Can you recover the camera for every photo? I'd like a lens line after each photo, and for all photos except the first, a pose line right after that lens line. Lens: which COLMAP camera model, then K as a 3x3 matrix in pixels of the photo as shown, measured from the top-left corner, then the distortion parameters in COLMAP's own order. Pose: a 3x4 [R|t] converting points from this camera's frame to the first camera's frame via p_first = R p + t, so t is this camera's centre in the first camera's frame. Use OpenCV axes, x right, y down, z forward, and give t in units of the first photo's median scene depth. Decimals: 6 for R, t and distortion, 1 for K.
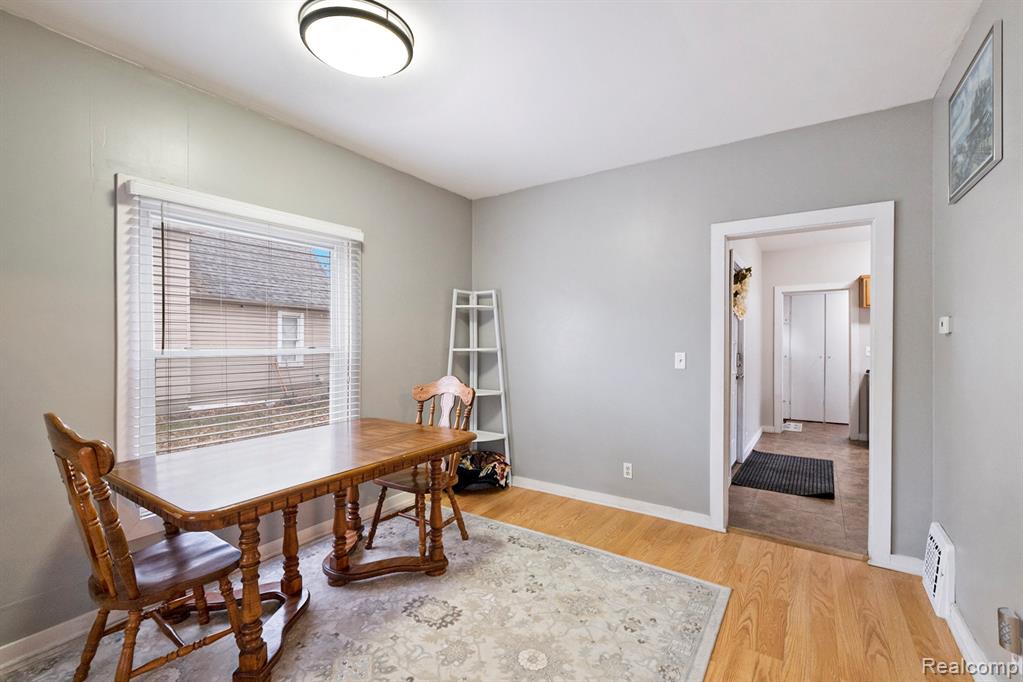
lens RADIAL K [[444.4, 0, 517.0], [0, 444.4, 337.9], [0, 0, 1]] dist [0.001892, -0.001166]
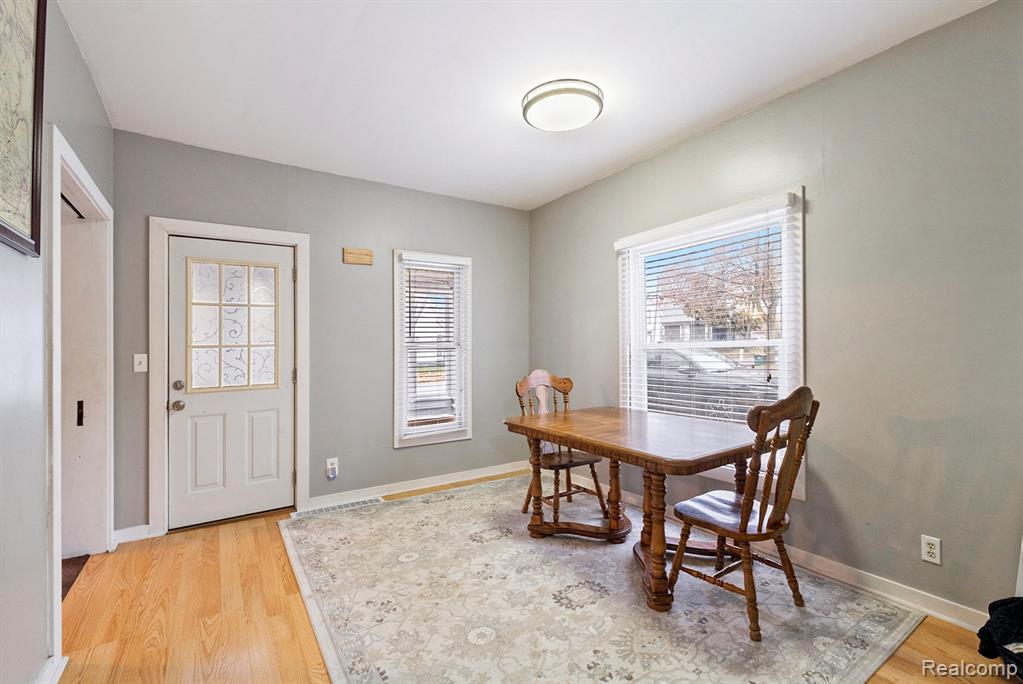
lens RADIAL K [[449.1, 0, 508.6], [0, 449.1, 336.1], [0, 0, 1]] dist [-0.002705, -0.000074]
pose [[-0.392305, -0.002356, -0.919832, 0.838299], [0.024785, 0.999607, -0.013131, 0.017246], [0.919501, -0.027949, -0.392092, 1.258337]]
